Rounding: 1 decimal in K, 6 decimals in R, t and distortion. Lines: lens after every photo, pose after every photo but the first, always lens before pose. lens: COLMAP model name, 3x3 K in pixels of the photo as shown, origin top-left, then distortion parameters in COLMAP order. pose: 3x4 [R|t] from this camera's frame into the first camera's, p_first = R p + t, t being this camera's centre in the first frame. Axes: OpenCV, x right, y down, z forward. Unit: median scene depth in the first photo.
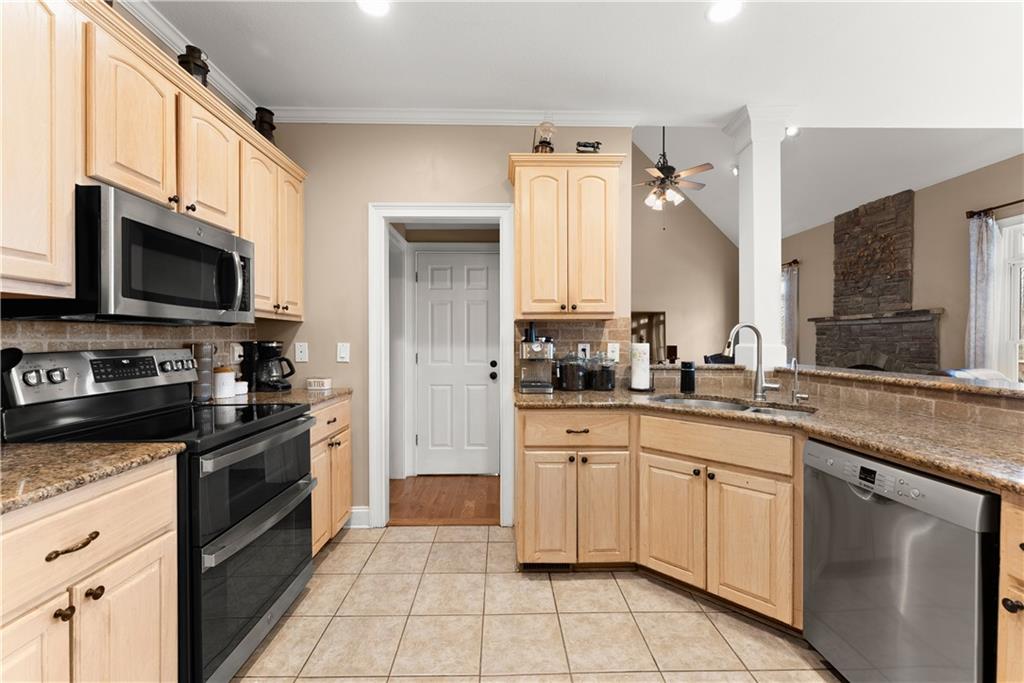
lens RADIAL K [[414.2, 0, 506.1], [0, 414.2, 342.7], [0, 0, 1]] dist [0.001063, -0.000315]
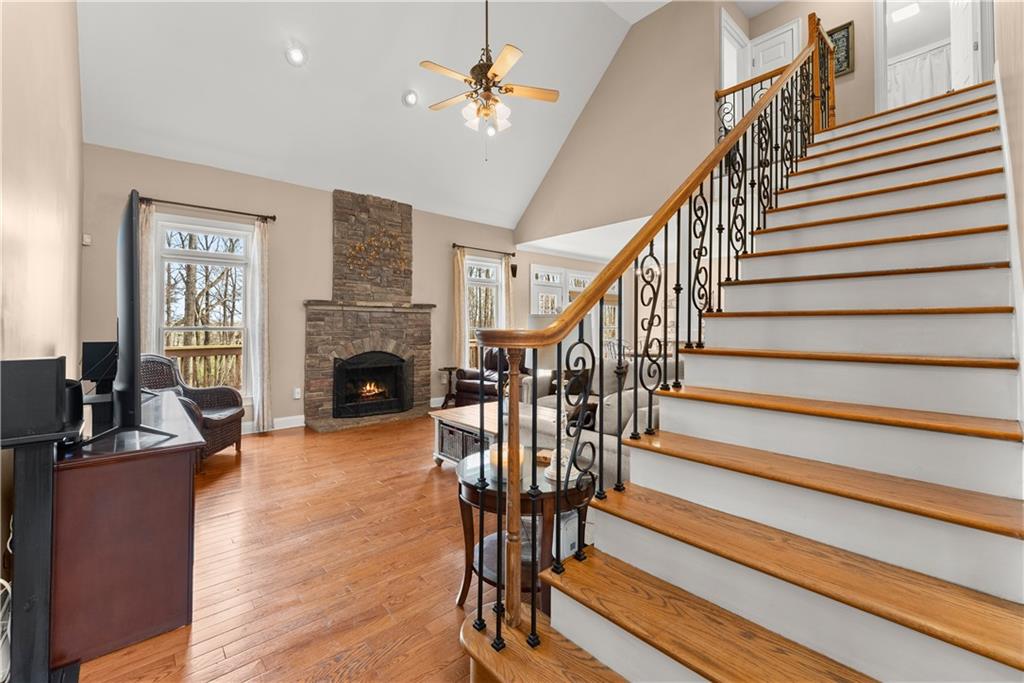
lens RADIAL K [[414.2, 0, 511.6], [0, 414.2, 316.6], [0, 0, 1]] dist [0.001063, -0.000315]
pose [[-0.657916, 0.019187, 0.752847, -0.271935], [0.005004, 0.999765, -0.021107, -0.018960], [-0.753075, -0.010119, -0.657857, 2.885545]]
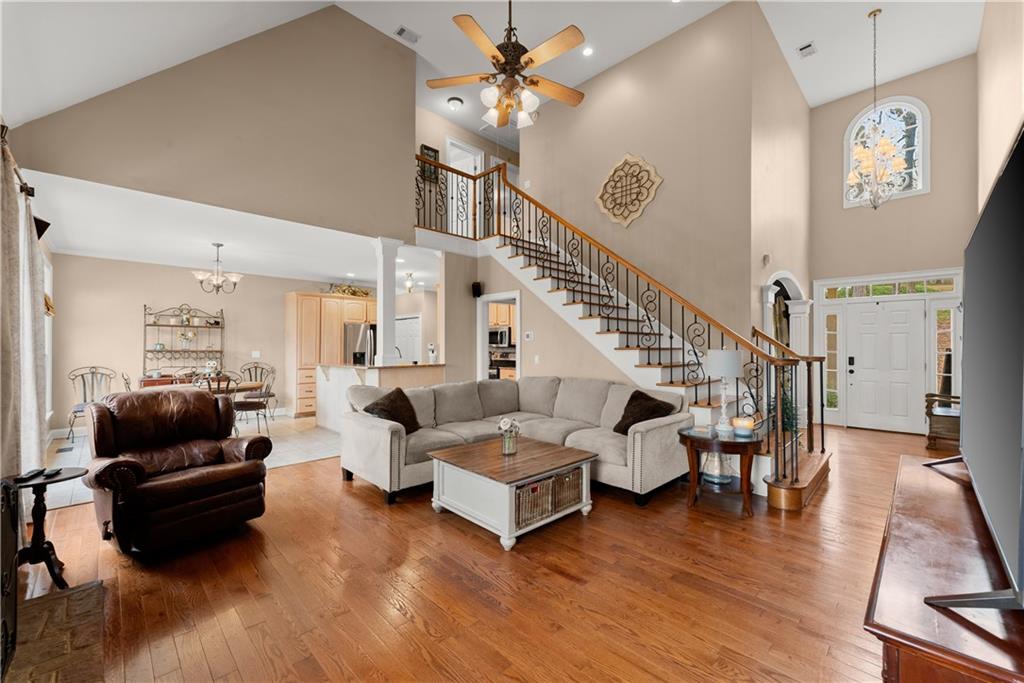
lens RADIAL K [[414.2, 0, 508.2], [0, 414.2, 339.7], [0, 0, 1]] dist [0.001063, -0.000315]
pose [[-0.726589, -0.013256, -0.686945, 1.577195], [-0.004944, 0.999889, -0.014066, -0.045976], [0.687055, -0.006824, -0.726574, 2.885038]]
